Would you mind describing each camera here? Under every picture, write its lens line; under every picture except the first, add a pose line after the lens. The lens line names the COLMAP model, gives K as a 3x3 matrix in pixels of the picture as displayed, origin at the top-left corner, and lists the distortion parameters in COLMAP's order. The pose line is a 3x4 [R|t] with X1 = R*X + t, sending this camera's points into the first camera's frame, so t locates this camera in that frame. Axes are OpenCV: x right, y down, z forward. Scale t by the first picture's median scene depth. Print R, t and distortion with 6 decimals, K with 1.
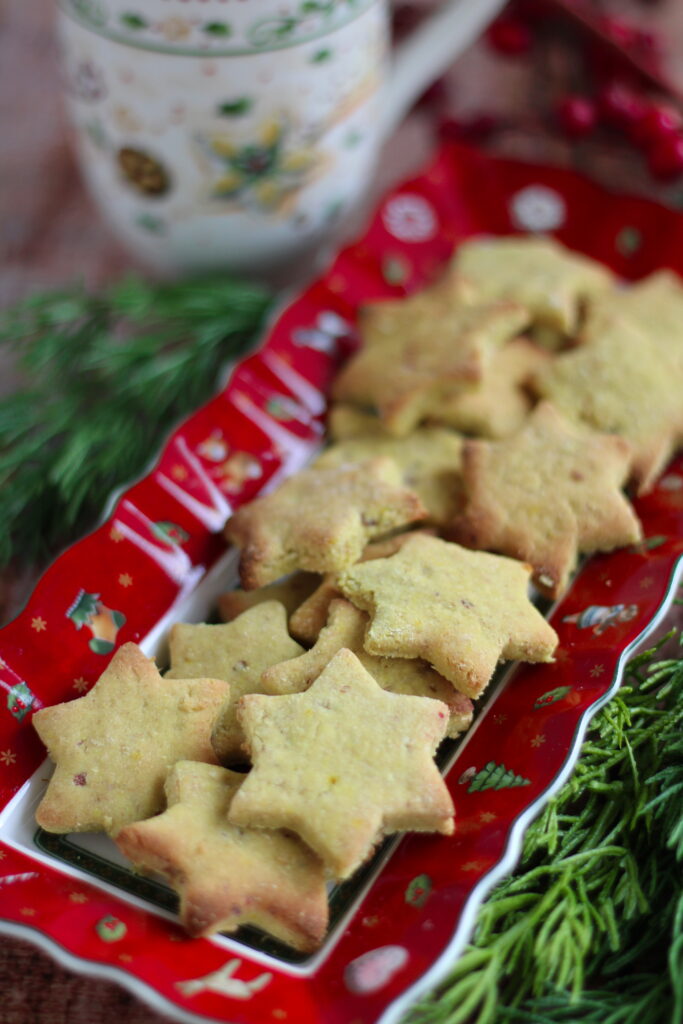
lens RADIAL K [[2677.6, 0, 341.5], [0, 2677.6, 512.0], [0, 0, 1]] dist [-0.118433, -0.695932]
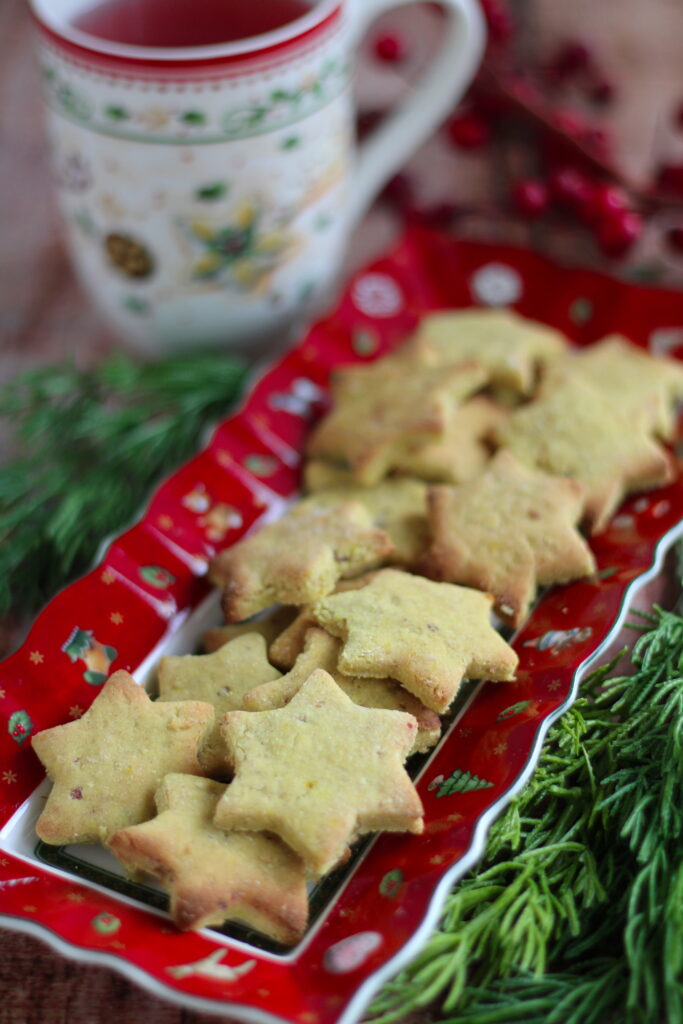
lens RADIAL K [[2656.4, 0, 341.5], [0, 2656.4, 512.0], [0, 0, 1]] dist [-0.113580, -0.419986]
pose [[0.999743, -0.022667, -0.000848, 0.012354], [0.022550, 0.997222, -0.070996, 0.064287], [0.002455, 0.070958, 0.997476, -0.073216]]
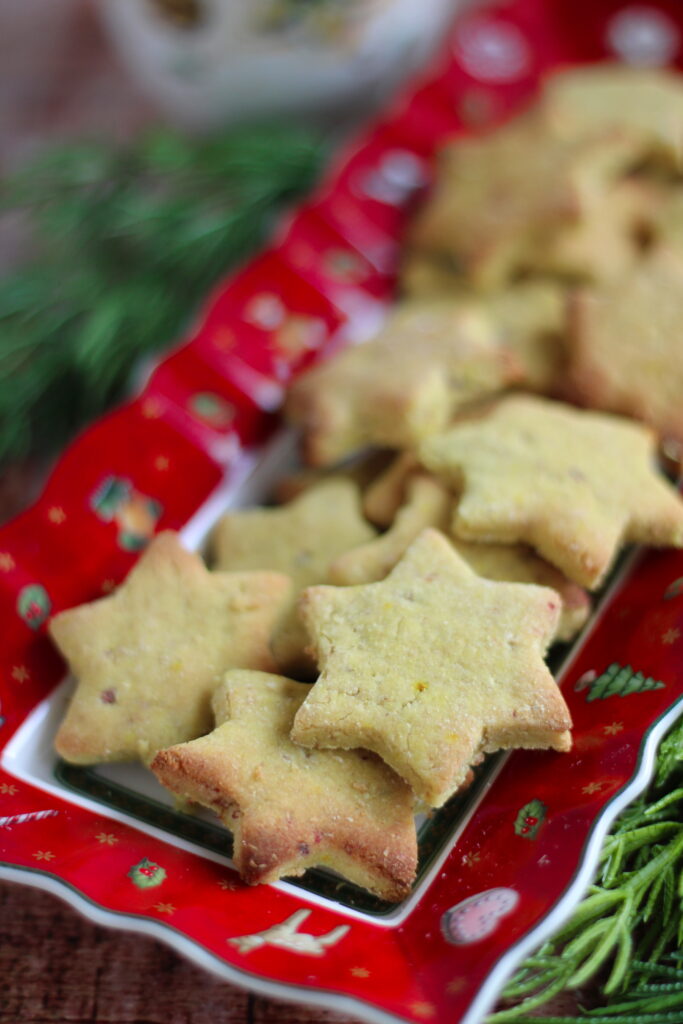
lens RADIAL K [[2677.6, 0, 341.5], [0, 2677.6, 512.0], [0, 0, 1]] dist [-0.118433, -0.695932]
pose [[0.999340, -0.024769, -0.026586, -0.003948], [0.024547, 0.999661, -0.008675, 0.052082], [0.026792, 0.008017, 0.999609, 0.186280]]
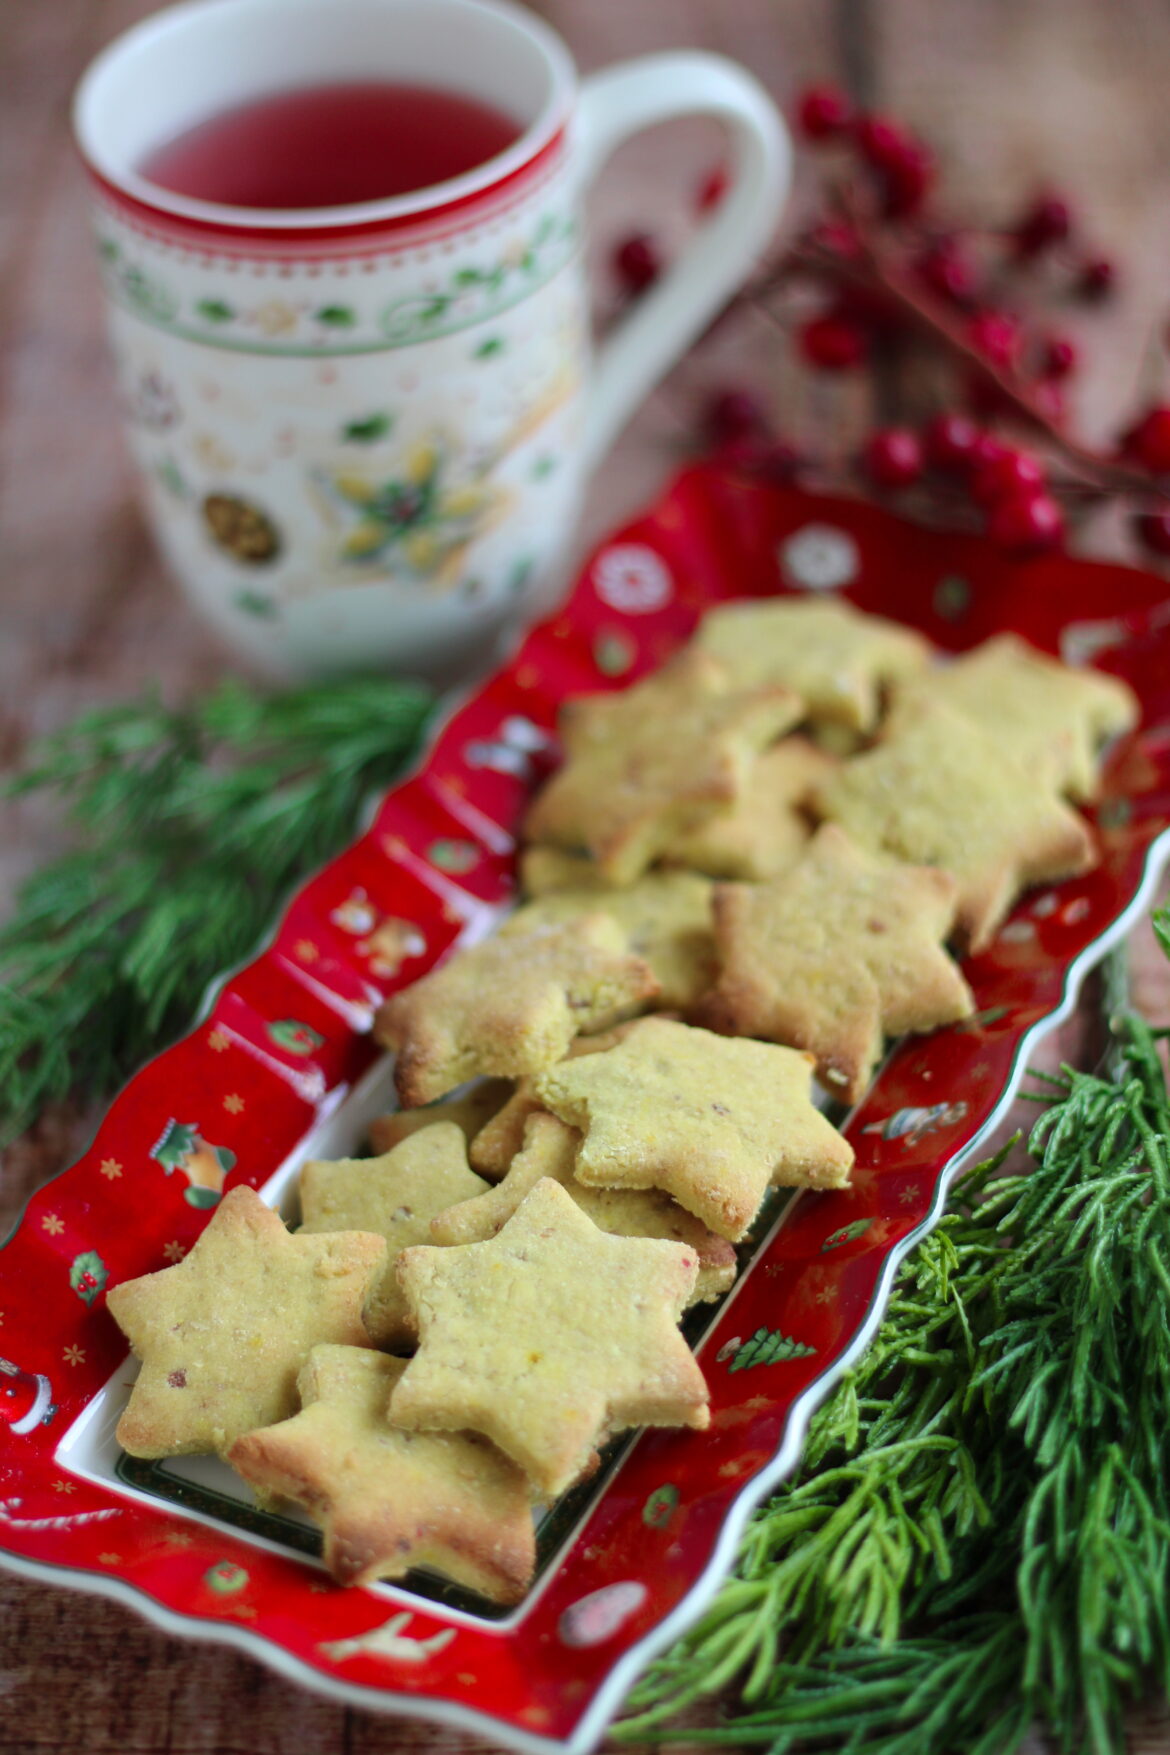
lens RADIAL K [[4552.7, 0, 585.0], [0, 4552.7, 877.5], [0, 0, 1]] dist [-0.113580, -0.419986]
pose [[0.998786, -0.047370, -0.013478, 0.031124], [0.046426, 0.996909, -0.063388, 0.048746], [0.016440, 0.062685, 0.997898, -0.195386]]
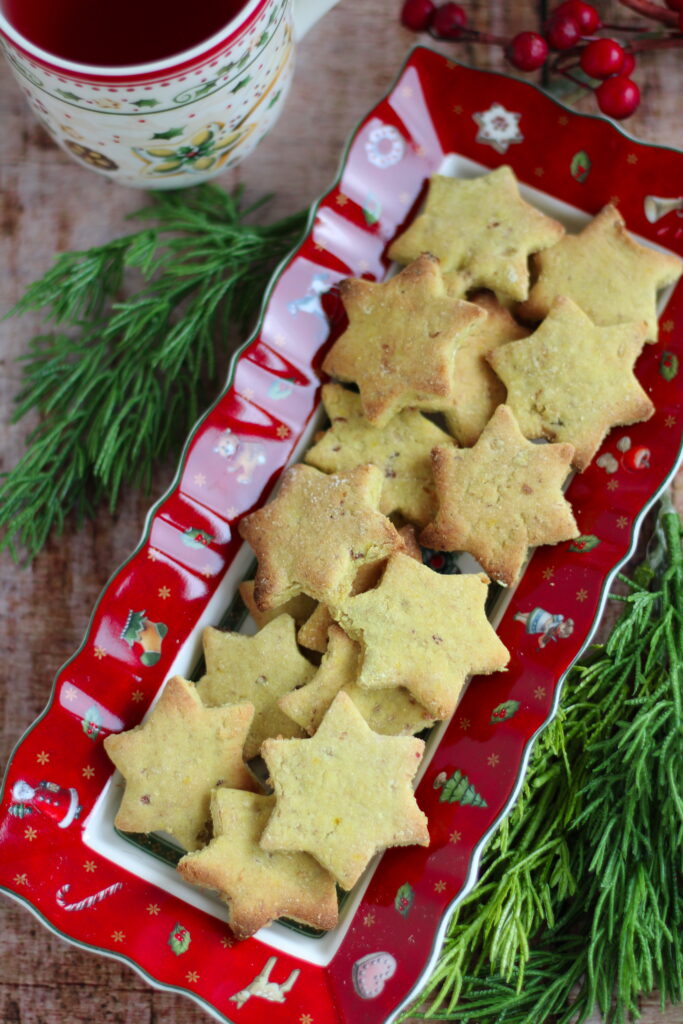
lens RADIAL K [[2656.4, 0, 341.5], [0, 2656.4, 512.0], [0, 0, 1]] dist [-0.113580, -0.419986]
pose [[0.998697, -0.039437, -0.032398, 0.045814], [0.050638, 0.845025, 0.532324, -0.700276], [0.006384, -0.533271, 0.845920, -0.028045]]
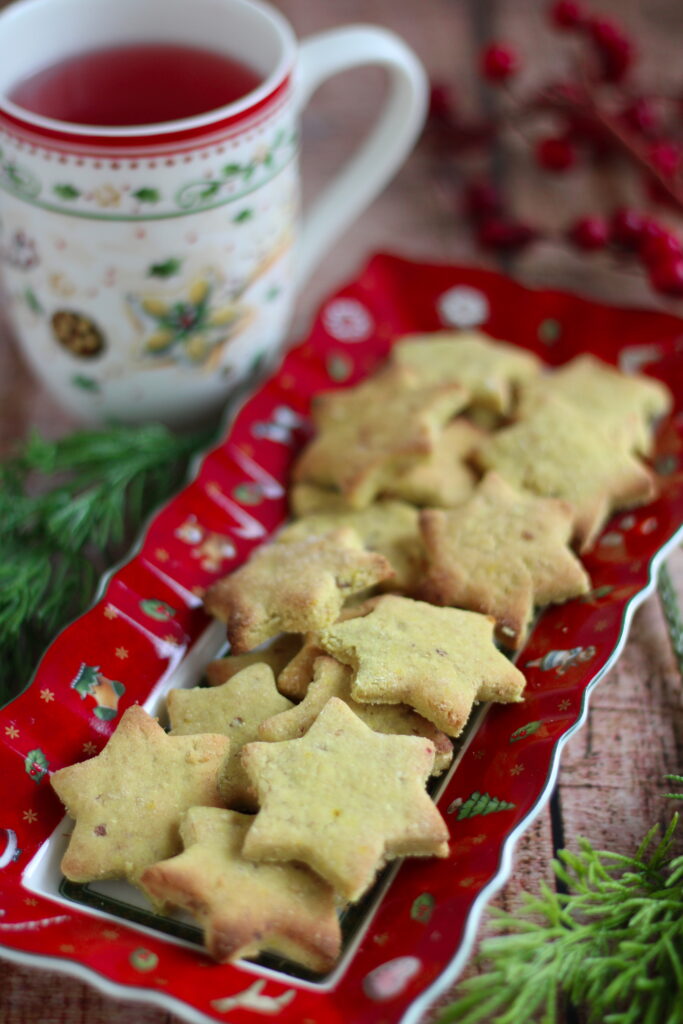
lens RADIAL K [[2656.4, 0, 341.5], [0, 2656.4, 512.0], [0, 0, 1]] dist [-0.113580, -0.419986]
pose [[0.996403, -0.054482, 0.064901, -0.062263], [0.058921, 0.995905, -0.068567, 0.050274], [-0.060899, 0.072144, 0.995533, -0.083023]]
